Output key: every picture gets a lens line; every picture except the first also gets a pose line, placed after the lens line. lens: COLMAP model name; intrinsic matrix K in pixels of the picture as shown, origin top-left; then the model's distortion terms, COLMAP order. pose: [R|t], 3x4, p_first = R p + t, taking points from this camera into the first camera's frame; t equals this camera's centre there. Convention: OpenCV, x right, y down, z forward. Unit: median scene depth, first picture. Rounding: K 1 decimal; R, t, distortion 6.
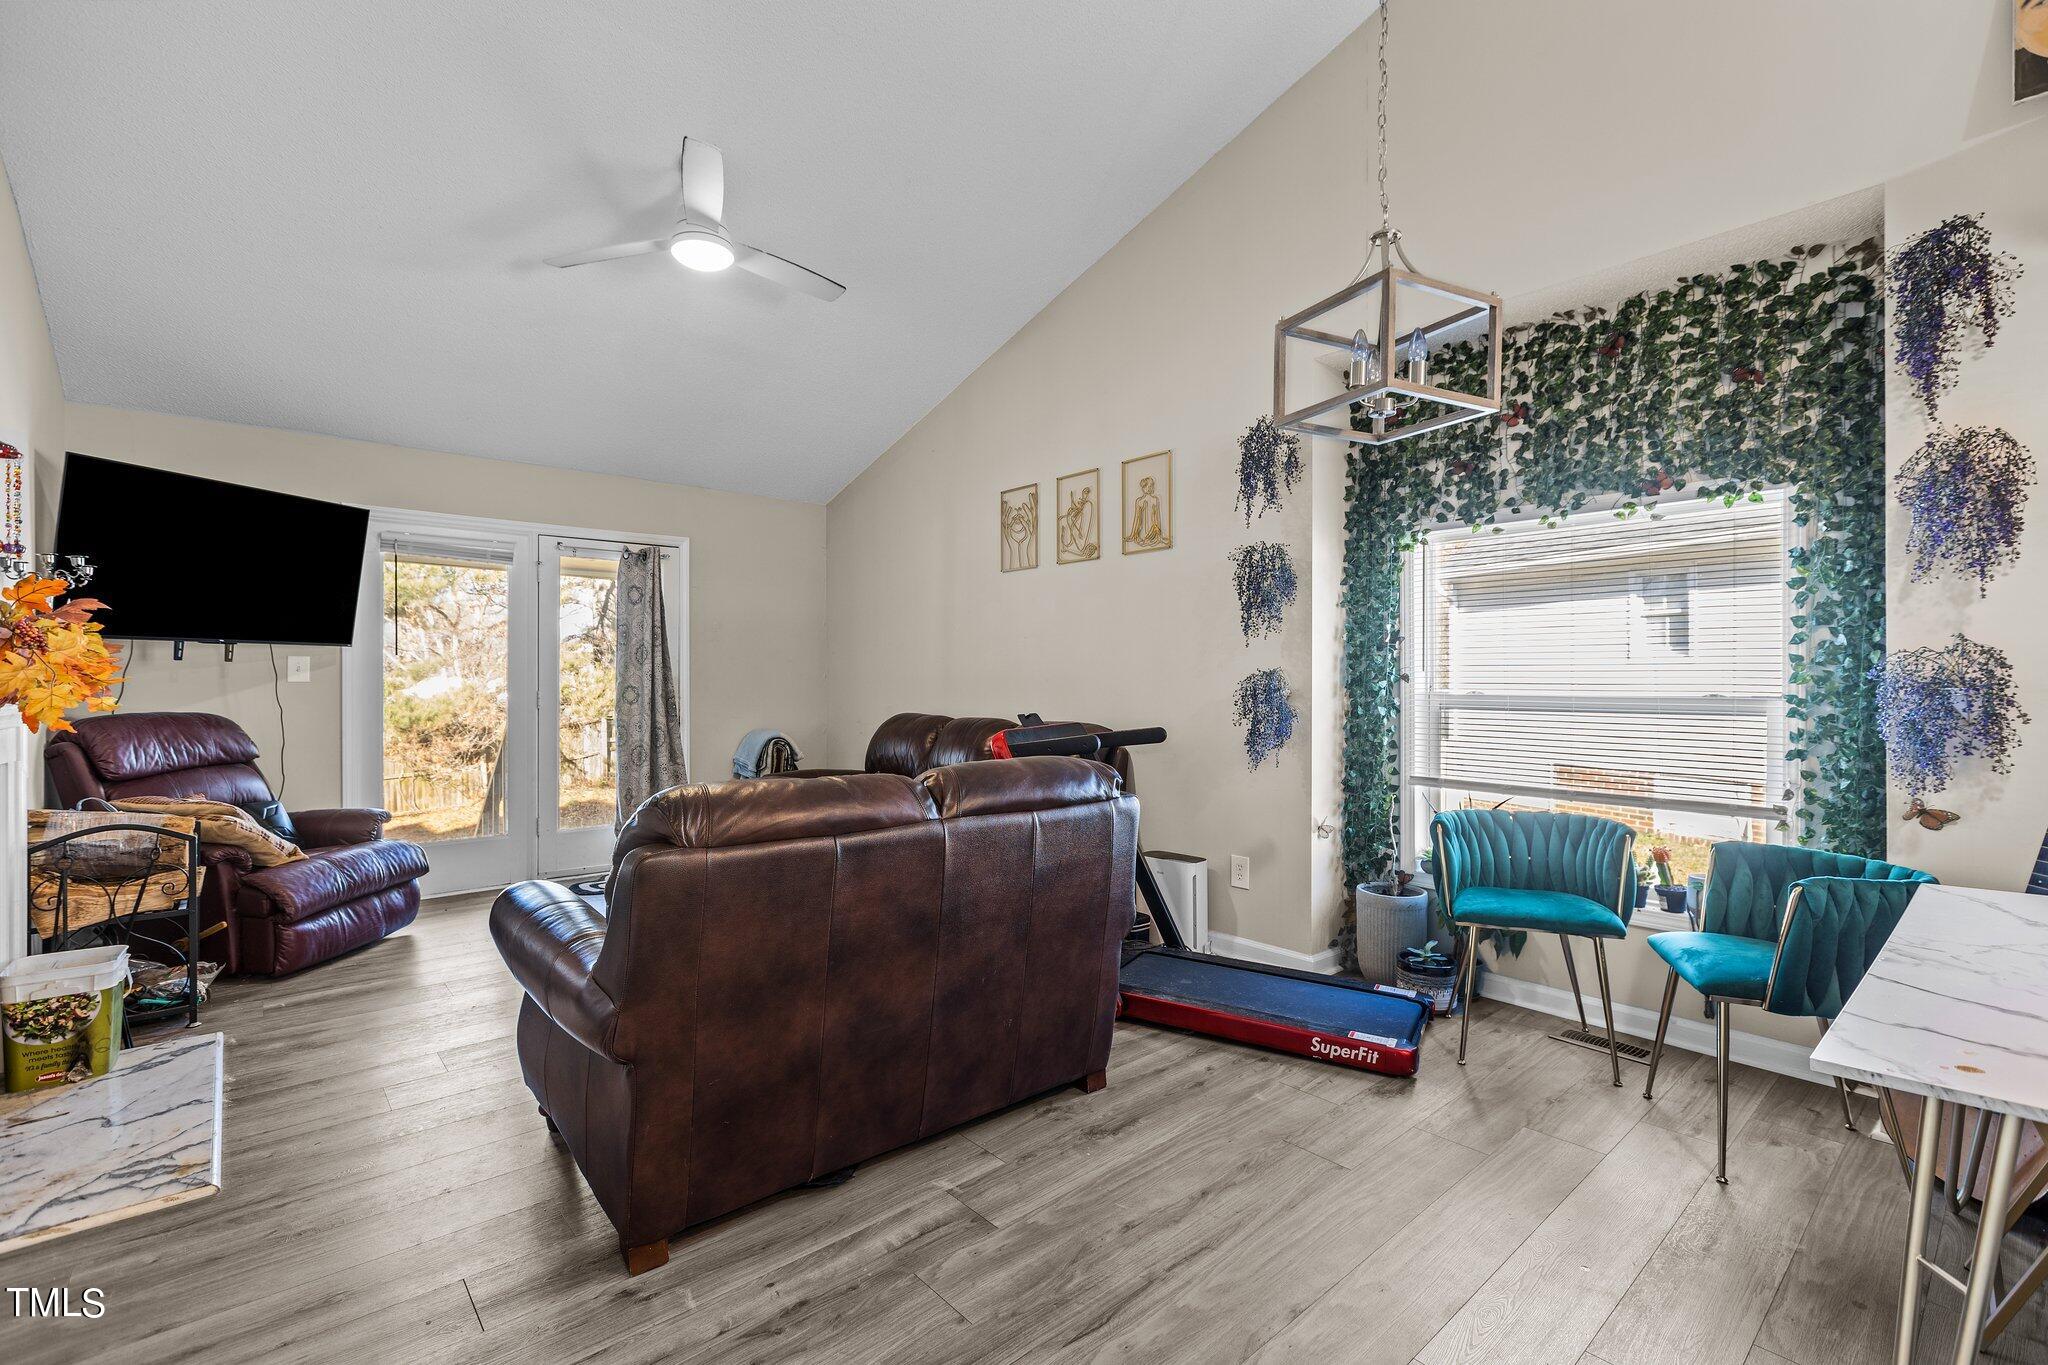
lens RADIAL K [[908.2, 0, 1027.7], [0, 908.2, 679.3], [0, 0, 1]] dist [0.001382, -0.000549]
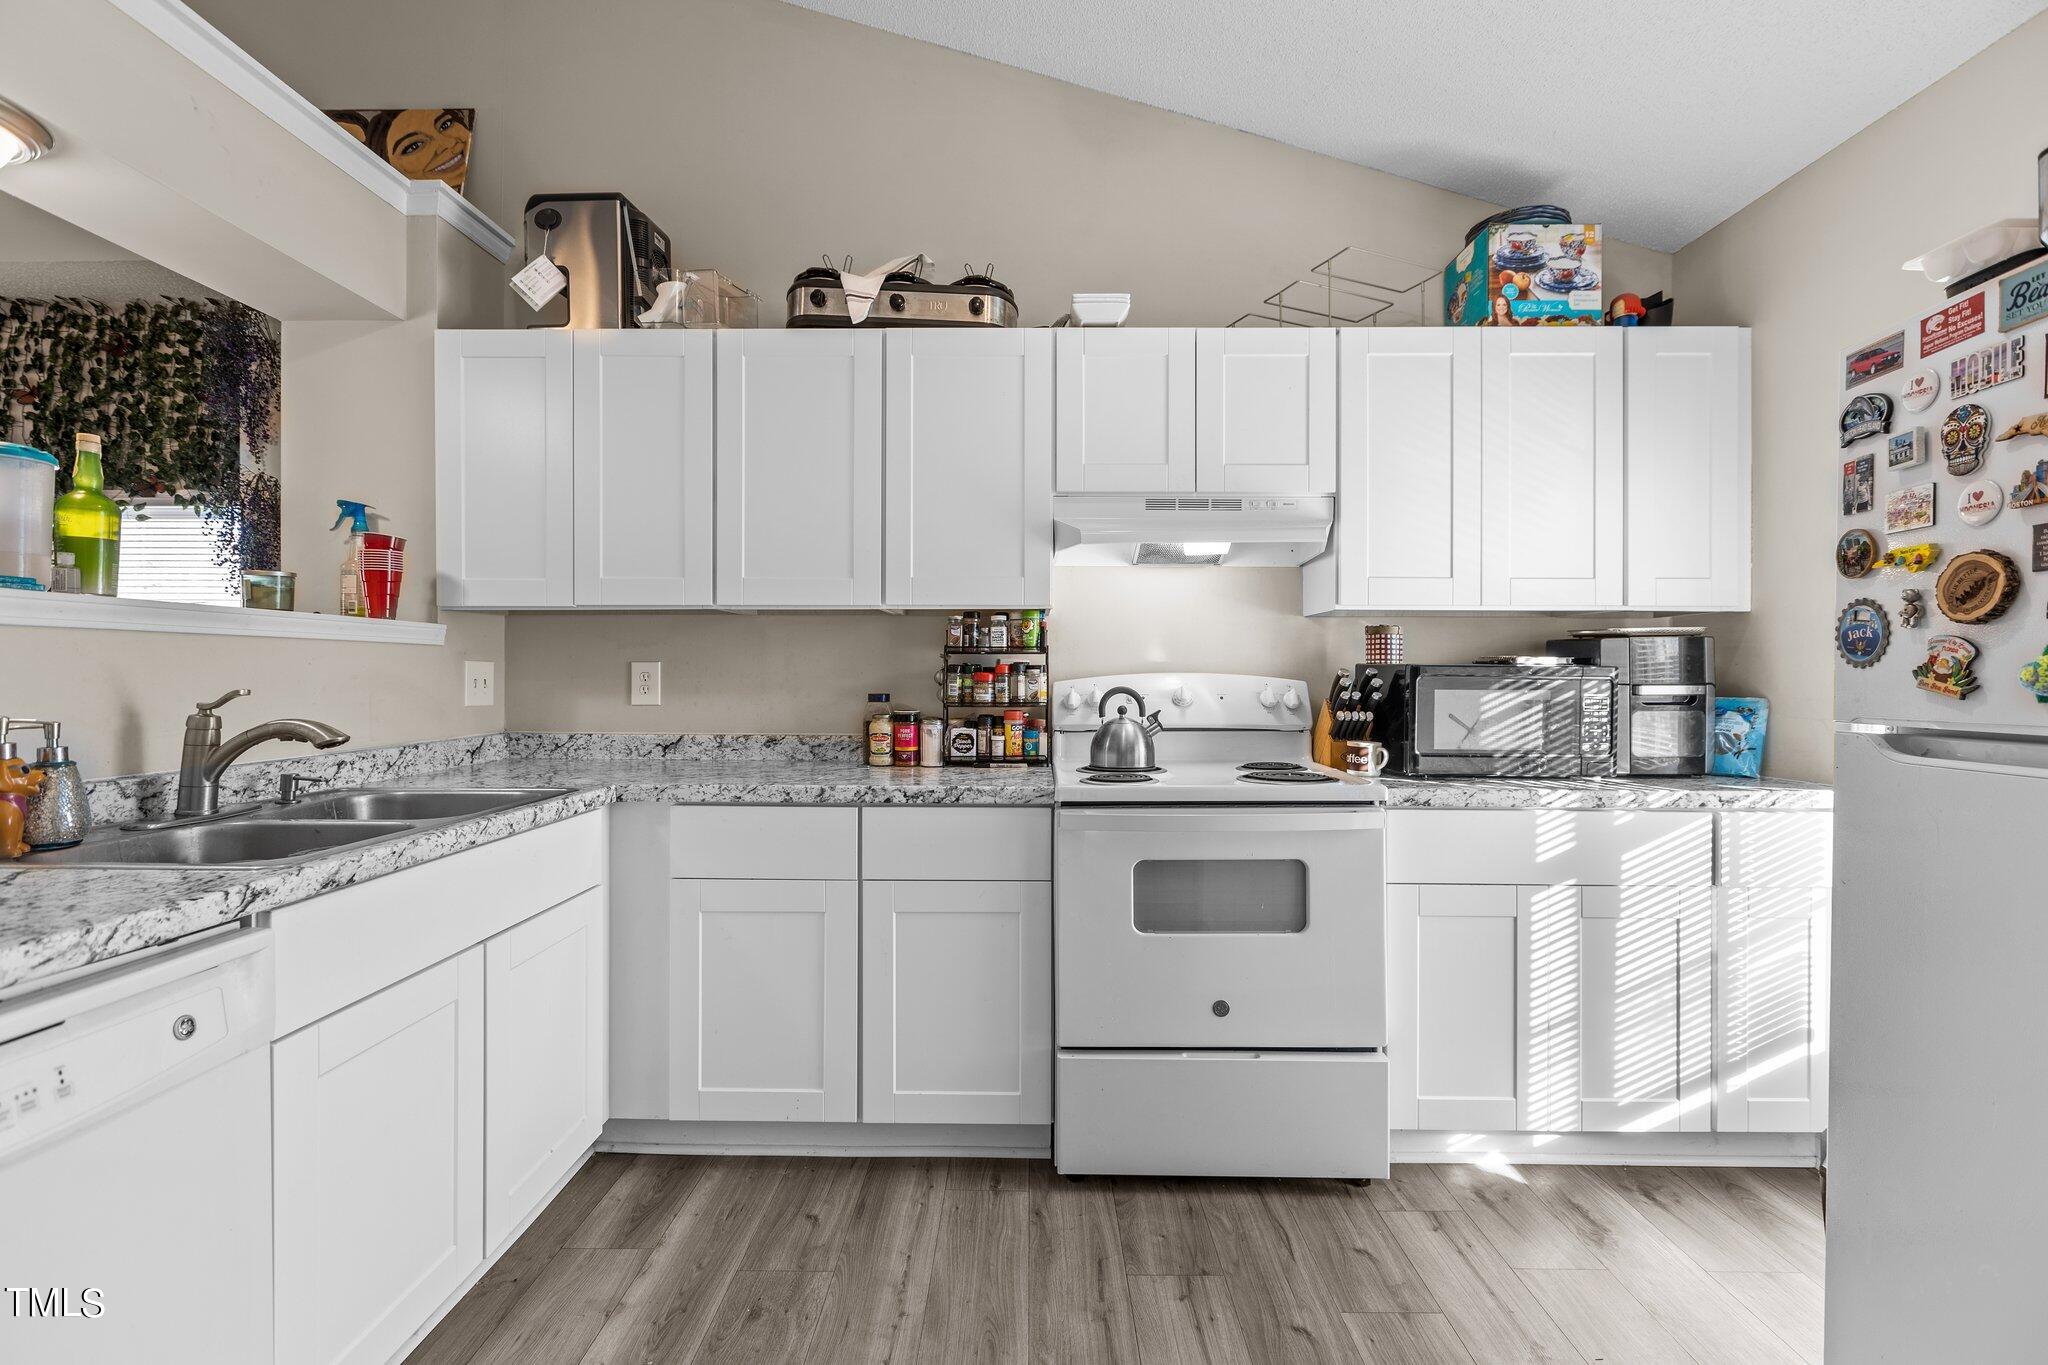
lens RADIAL K [[908.3, 0, 1022.3], [0, 908.3, 671.7], [0, 0, 1]] dist [0.000911, -0.000547]
pose [[0.665575, 0.005593, 0.746310, 0.520473], [-0.003985, 0.999984, -0.003940, -0.001088], [-0.746321, -0.000352, 0.665586, -0.400974]]
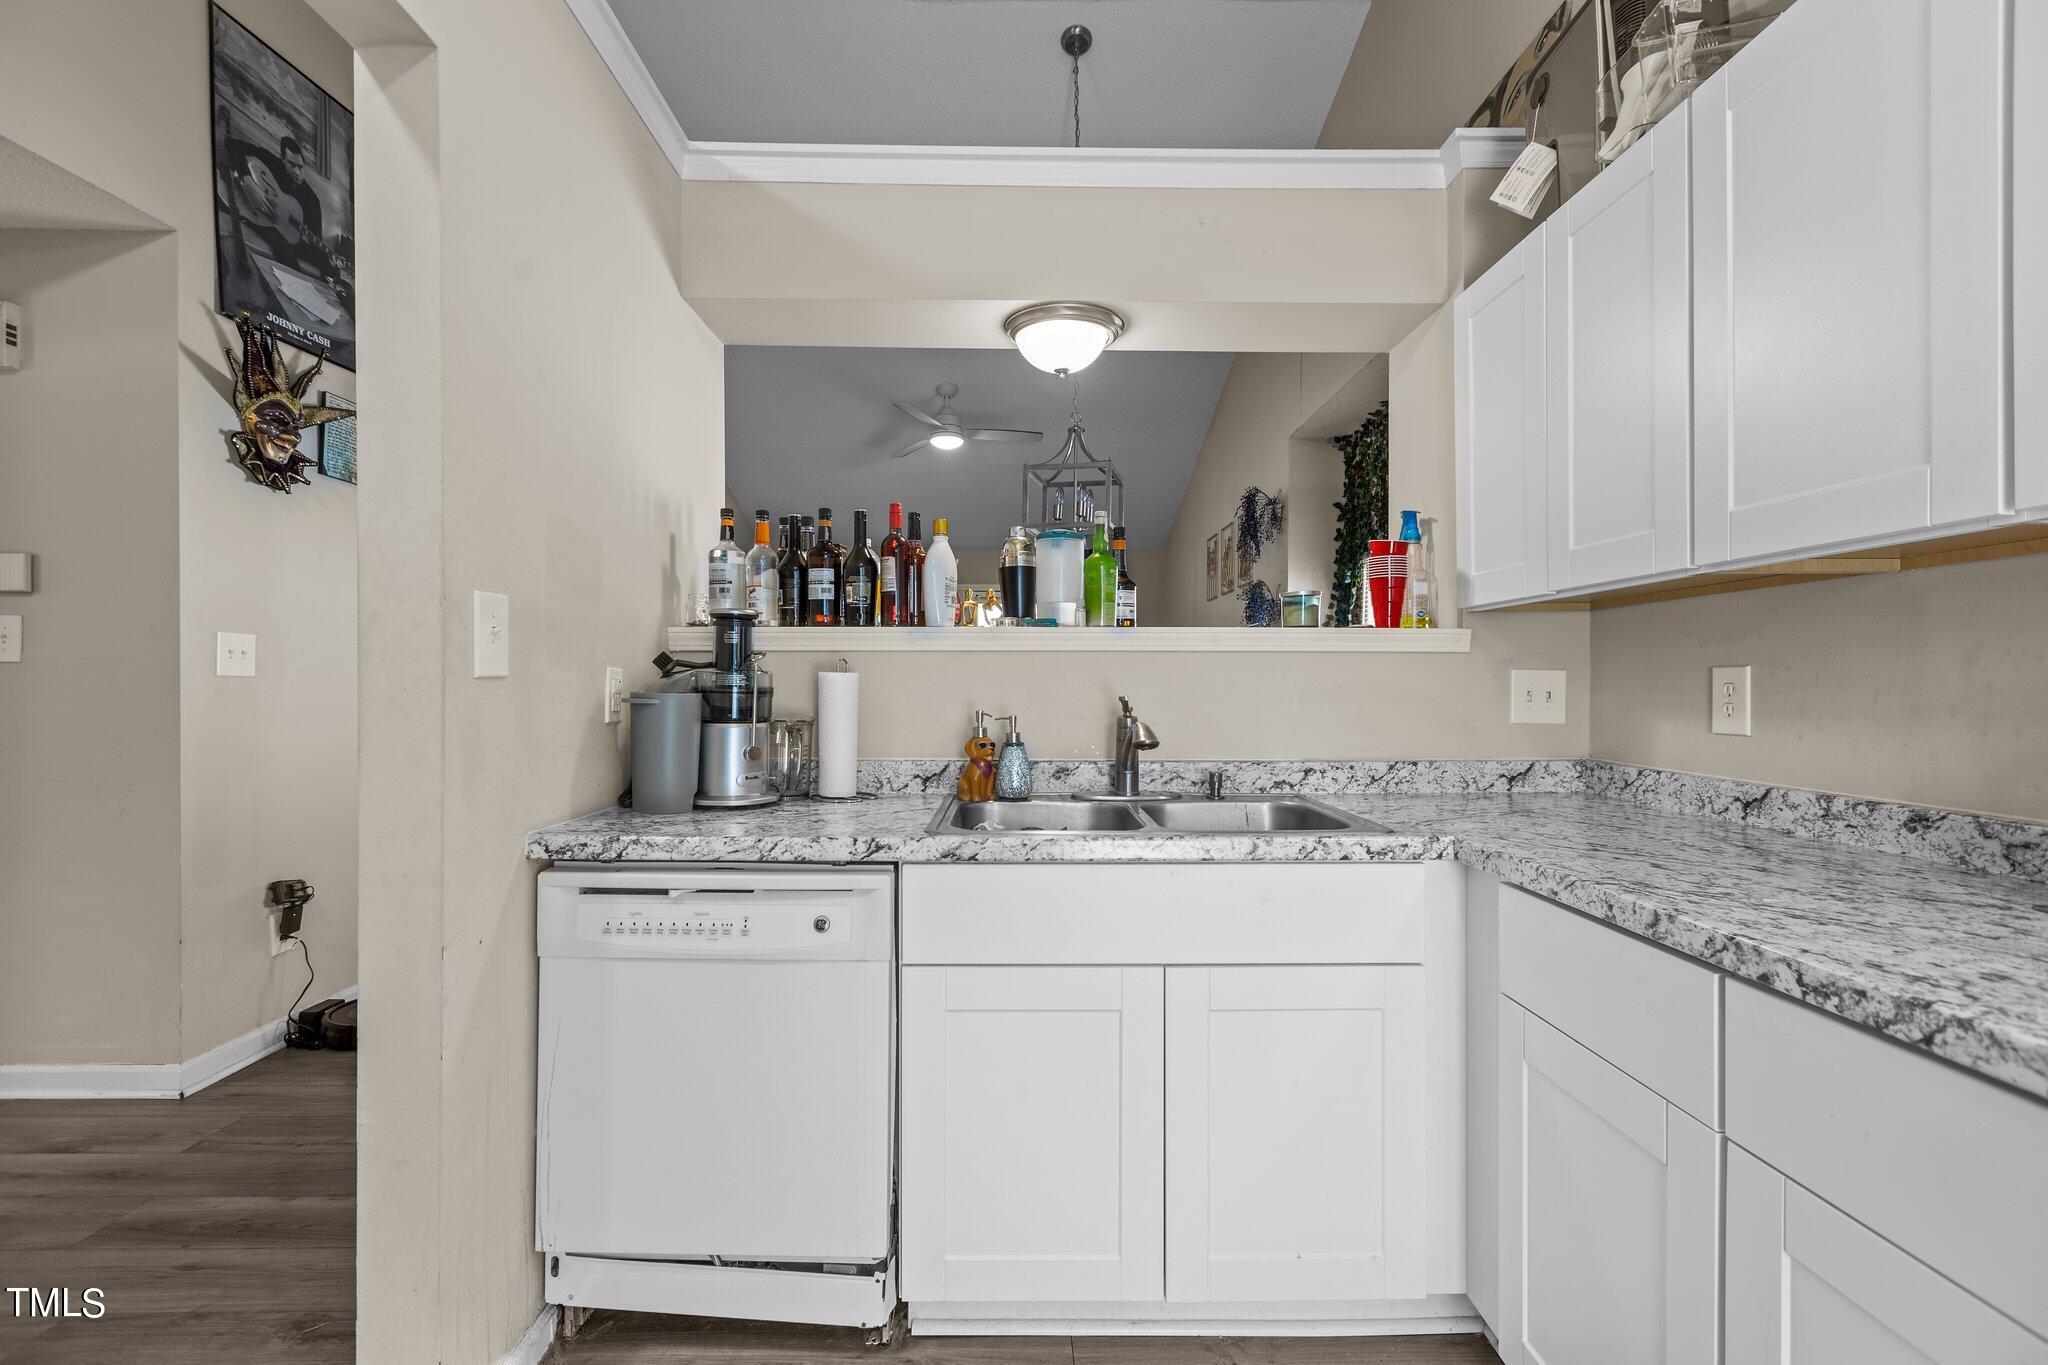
lens RADIAL K [[908.5, 0, 1029.6], [0, 908.5, 681.6], [0, 0, 1]] dist [-0.000241, -0.000572]
pose [[0.764837, 0.004143, -0.644211, 0.944042], [-0.005089, 0.999987, 0.000389, -0.001290], [0.644204, 0.002981, 0.764848, -0.256440]]
